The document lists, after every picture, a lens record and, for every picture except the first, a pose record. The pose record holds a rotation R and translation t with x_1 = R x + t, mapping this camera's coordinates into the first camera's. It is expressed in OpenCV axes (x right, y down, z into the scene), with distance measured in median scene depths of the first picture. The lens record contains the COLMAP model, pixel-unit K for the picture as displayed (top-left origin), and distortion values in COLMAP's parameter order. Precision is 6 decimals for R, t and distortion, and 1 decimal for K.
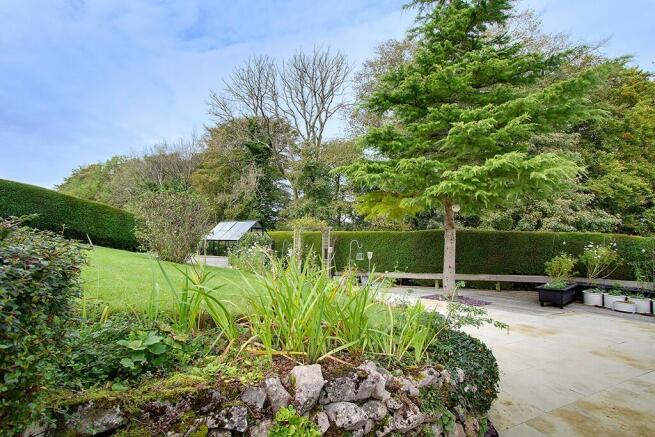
lens RADIAL K [[338.0, 0, 327.5], [0, 338.0, 218.5], [0, 0, 1]] dist [-0.002420, -0.000216]
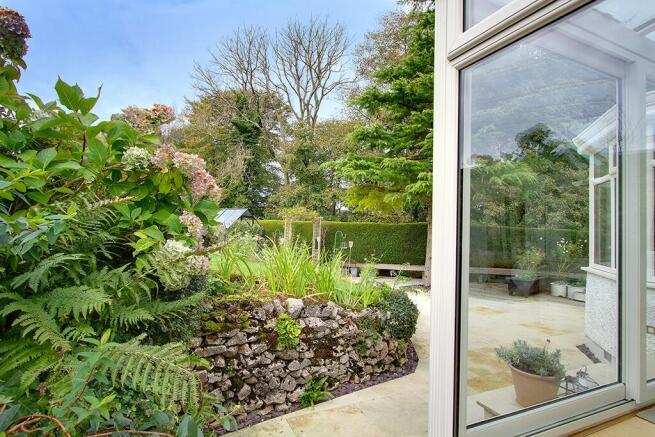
lens RADIAL K [[387.1, 0, 327.5], [0, 387.1, 218.5], [0, 0, 1]] dist [-0.000916, -0.000527]
pose [[0.999594, 0.024728, 0.014183, 0.003796], [-0.025188, 0.999129, 0.033281, -0.003701], [-0.013347, -0.033625, 0.999345, -0.053998]]
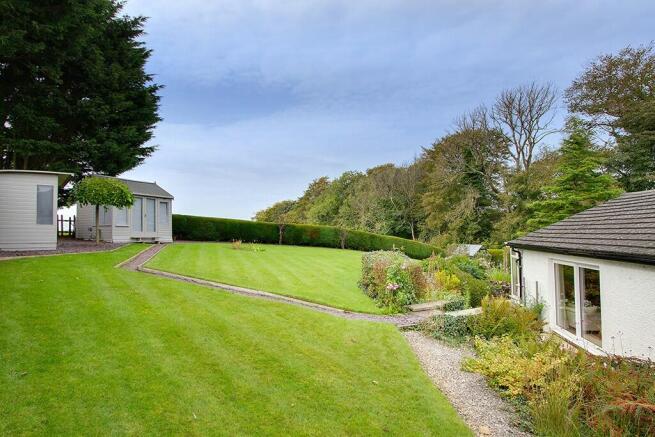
lens RADIAL K [[387.1, 0, 327.5], [0, 387.1, 218.5], [0, 0, 1]] dist [-0.000916, -0.000527]
pose [[0.852025, -0.039023, -0.522045, 0.084444], [0.048150, 0.998832, 0.003922, -0.084912], [0.521283, -0.028478, 0.852909, -0.575256]]
